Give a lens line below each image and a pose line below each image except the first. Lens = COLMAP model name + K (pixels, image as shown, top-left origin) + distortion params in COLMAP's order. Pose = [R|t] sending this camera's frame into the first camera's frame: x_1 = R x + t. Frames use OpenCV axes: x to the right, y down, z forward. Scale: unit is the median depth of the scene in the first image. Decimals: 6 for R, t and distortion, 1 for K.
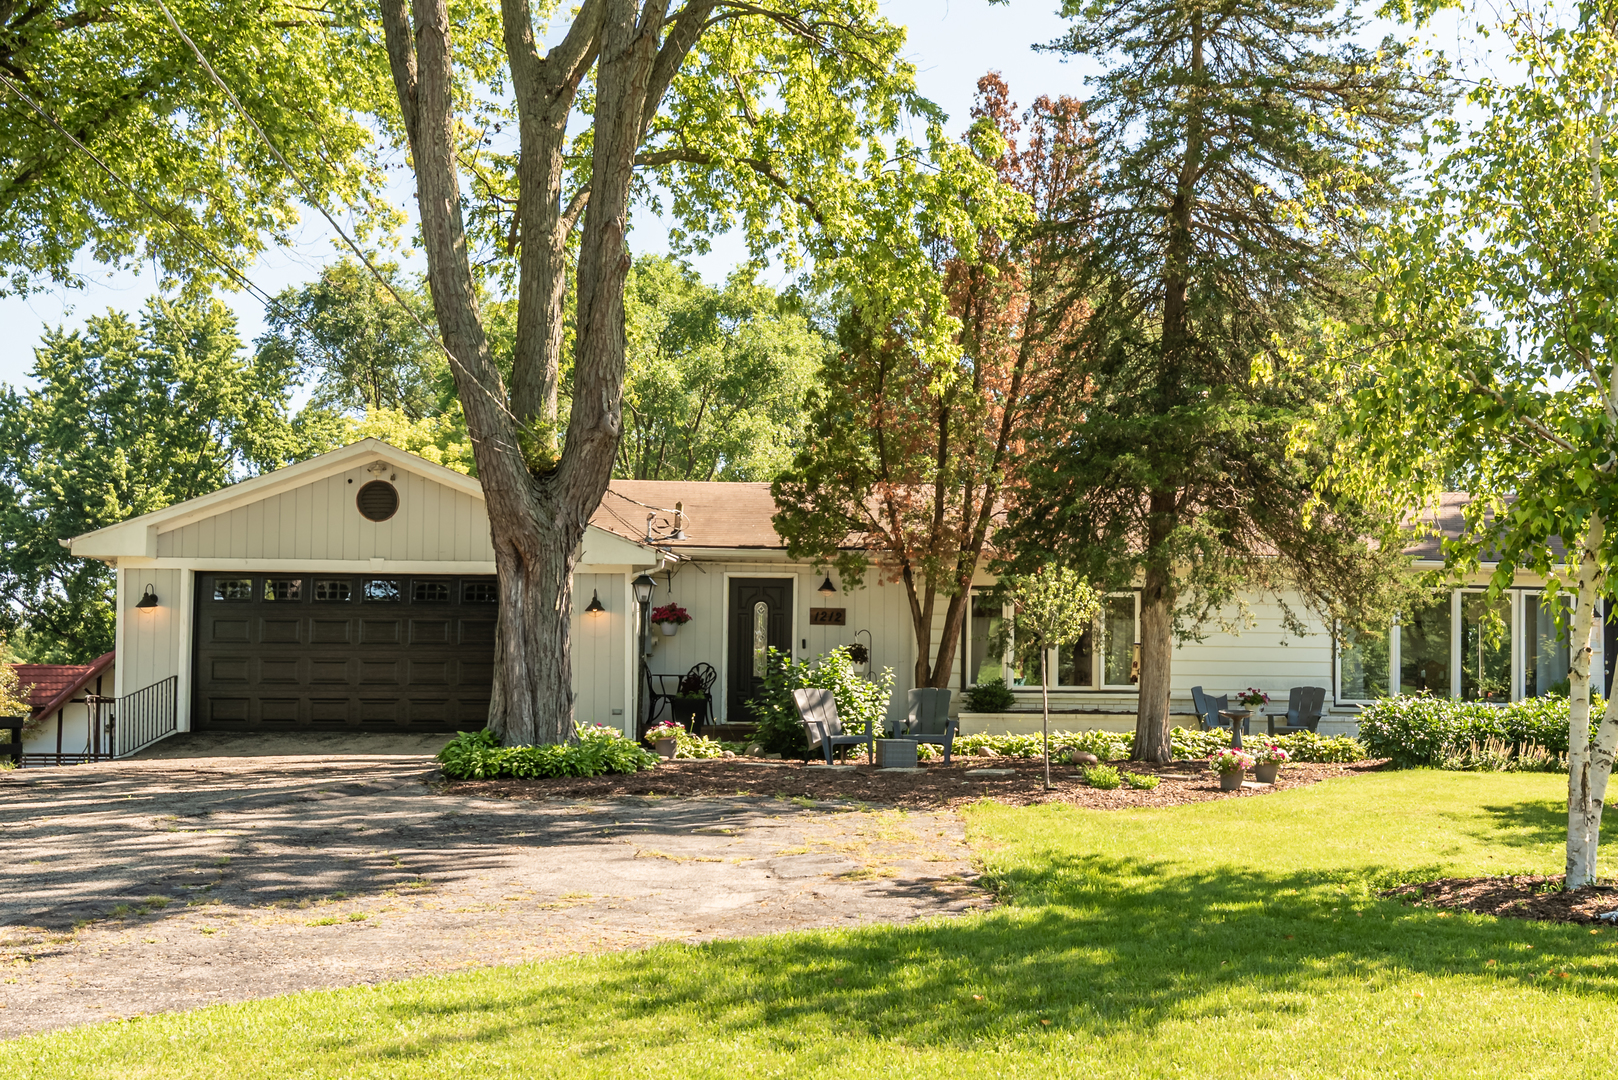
lens RADIAL K [[1117.8, 0, 810.2], [0, 1117.8, 541.9], [0, 0, 1]] dist [0.001879, -0.000035]
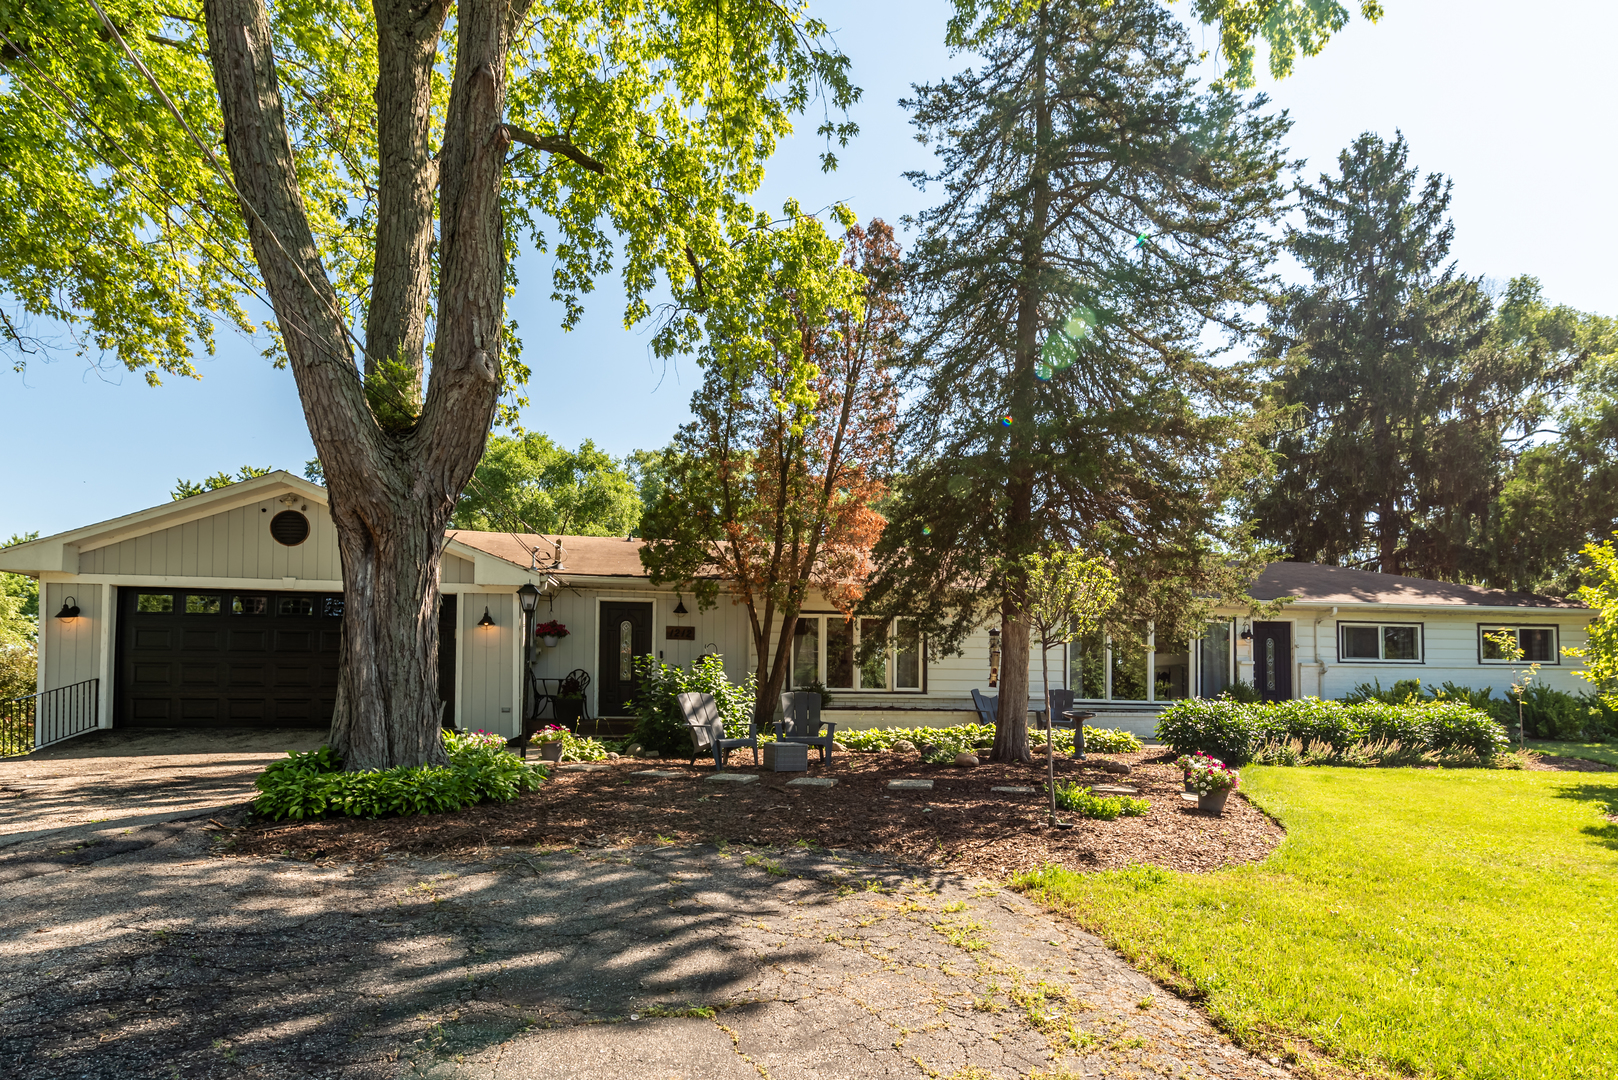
lens RADIAL K [[762.2, 0, 760.6], [0, 762.2, 638.7], [0, 0, 1]] dist [0.004902, 0.000430]
pose [[0.989208, 0.010303, 0.146159, -0.025293], [-0.019823, 0.997764, 0.063828, 0.020196], [-0.145174, -0.066036, 0.987200, 0.172498]]
